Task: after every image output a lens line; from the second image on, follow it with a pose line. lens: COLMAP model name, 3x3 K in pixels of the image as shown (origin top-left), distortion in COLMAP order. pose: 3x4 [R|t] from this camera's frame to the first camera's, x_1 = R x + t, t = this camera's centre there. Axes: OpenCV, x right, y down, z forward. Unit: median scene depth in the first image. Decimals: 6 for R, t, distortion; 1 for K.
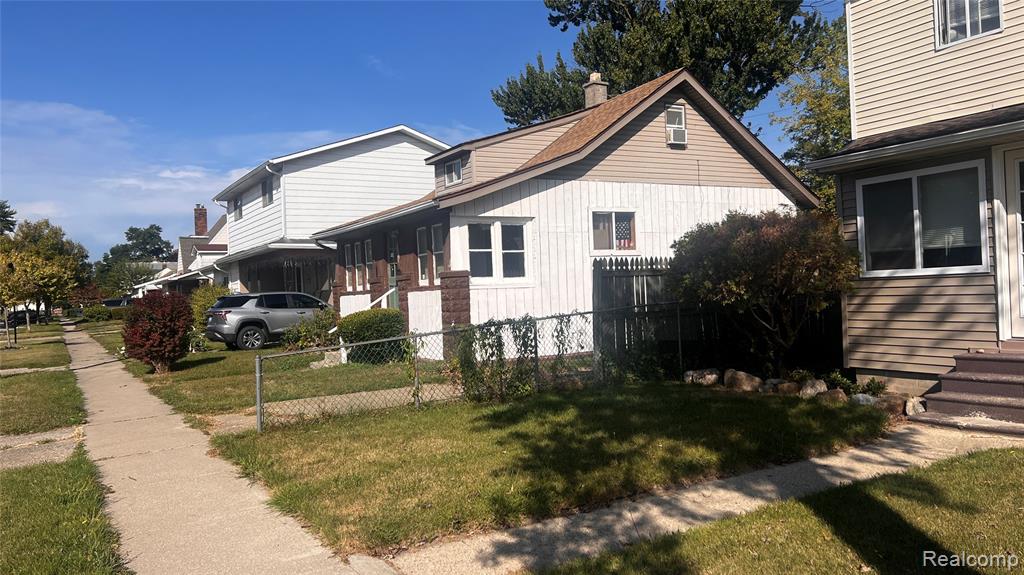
lens RADIAL K [[776.0, 0, 515.5], [0, 776.0, 291.4], [0, 0, 1]] dist [-0.021655, -0.000484]
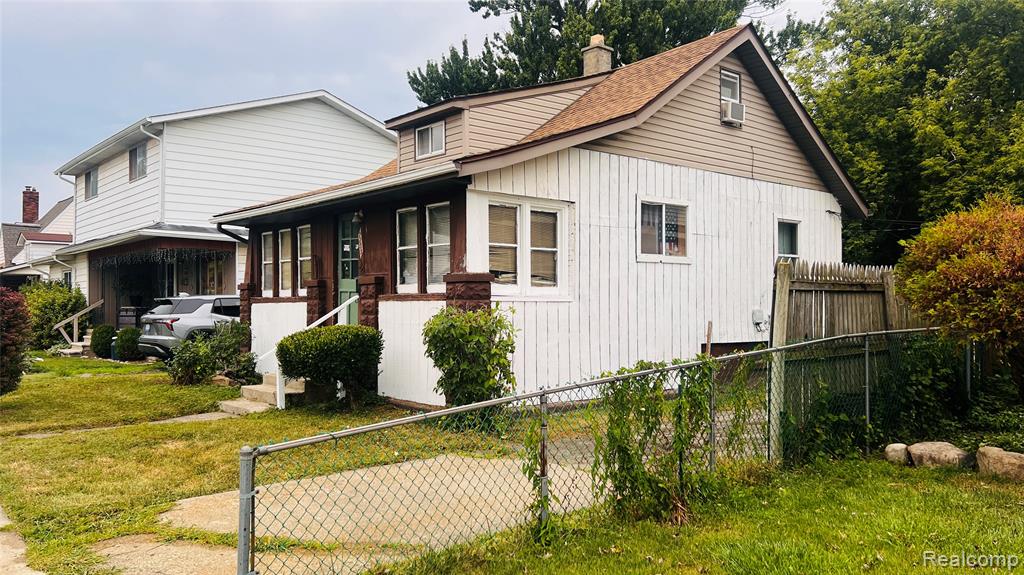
lens RADIAL K [[776.0, 0, 508.0], [0, 776.0, 284.9], [0, 0, 1]] dist [-0.021655, -0.000484]
pose [[0.983059, 0.043859, 0.177962, -0.125552], [-0.038448, 0.998691, -0.033741, 0.003958], [-0.179209, 0.026327, 0.983459, 0.262940]]
